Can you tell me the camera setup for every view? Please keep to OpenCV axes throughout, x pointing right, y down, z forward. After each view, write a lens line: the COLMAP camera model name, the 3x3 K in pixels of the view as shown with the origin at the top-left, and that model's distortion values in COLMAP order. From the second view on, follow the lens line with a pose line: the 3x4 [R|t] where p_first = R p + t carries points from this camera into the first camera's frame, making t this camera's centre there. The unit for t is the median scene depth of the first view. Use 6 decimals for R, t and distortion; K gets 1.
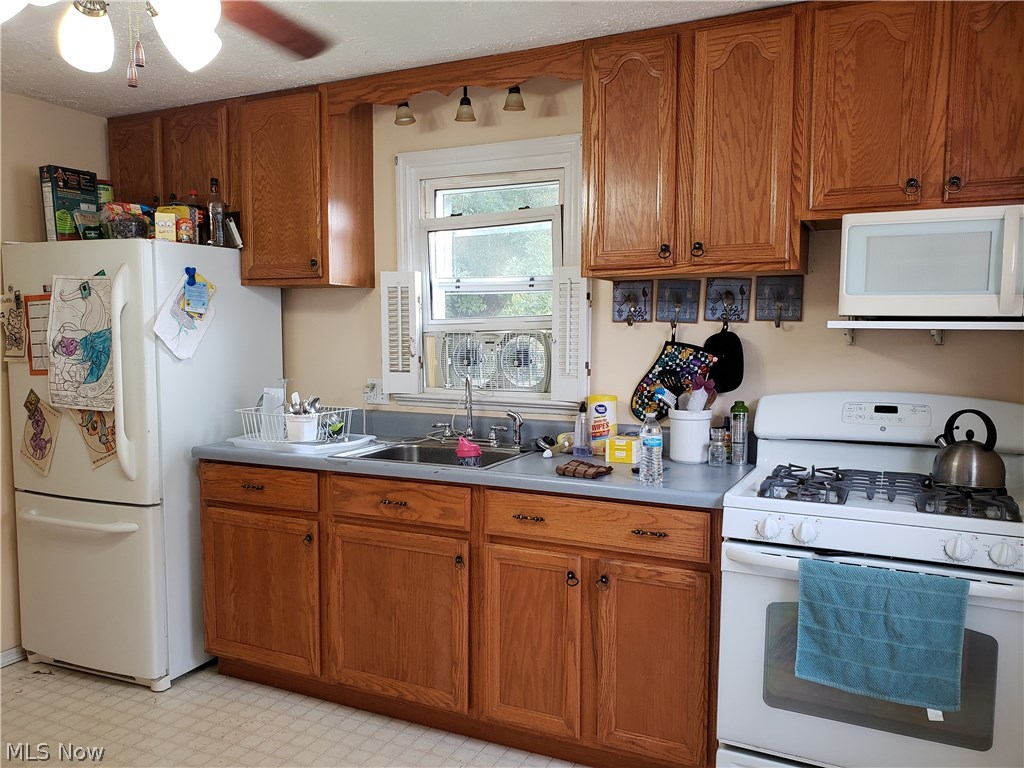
lens RADIAL K [[805.1, 0, 509.0], [0, 805.1, 386.2], [0, 0, 1]] dist [0.023235, -0.014041]
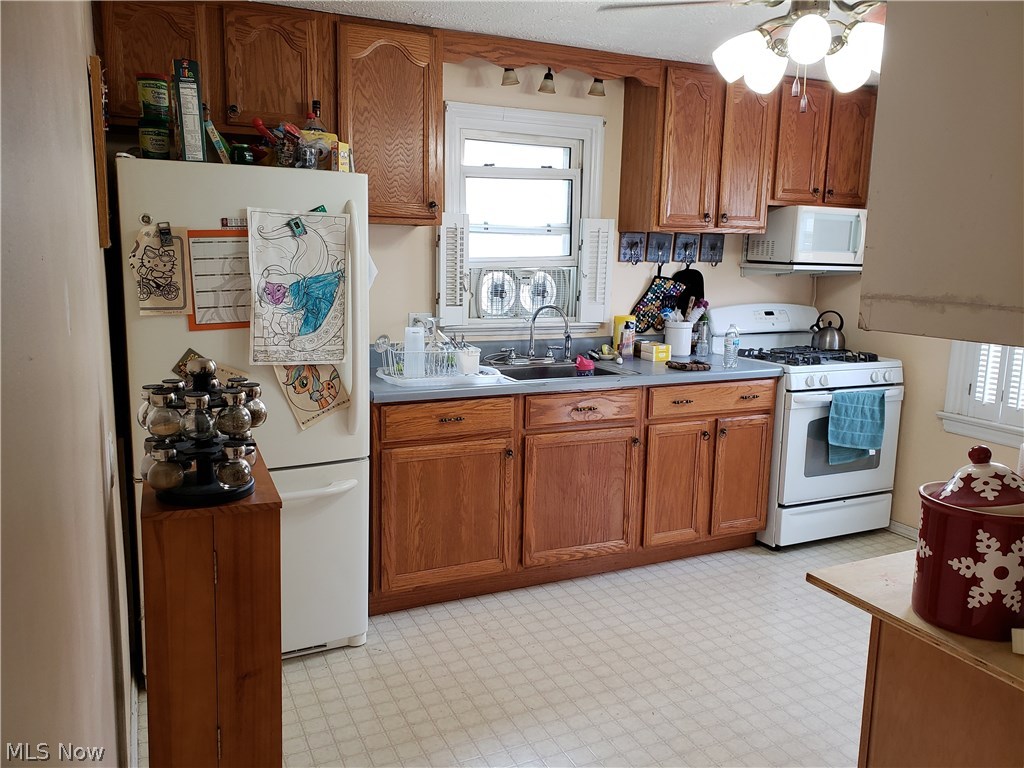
lens RADIAL K [[805.1, 0, 504.6], [0, 805.1, 380.1], [0, 0, 1]] dist [0.023235, -0.014041]
pose [[0.625102, -0.118430, 0.771506, -1.114718], [0.037354, 0.991829, 0.121985, -0.055893], [-0.779648, -0.047434, 0.624418, 0.291011]]
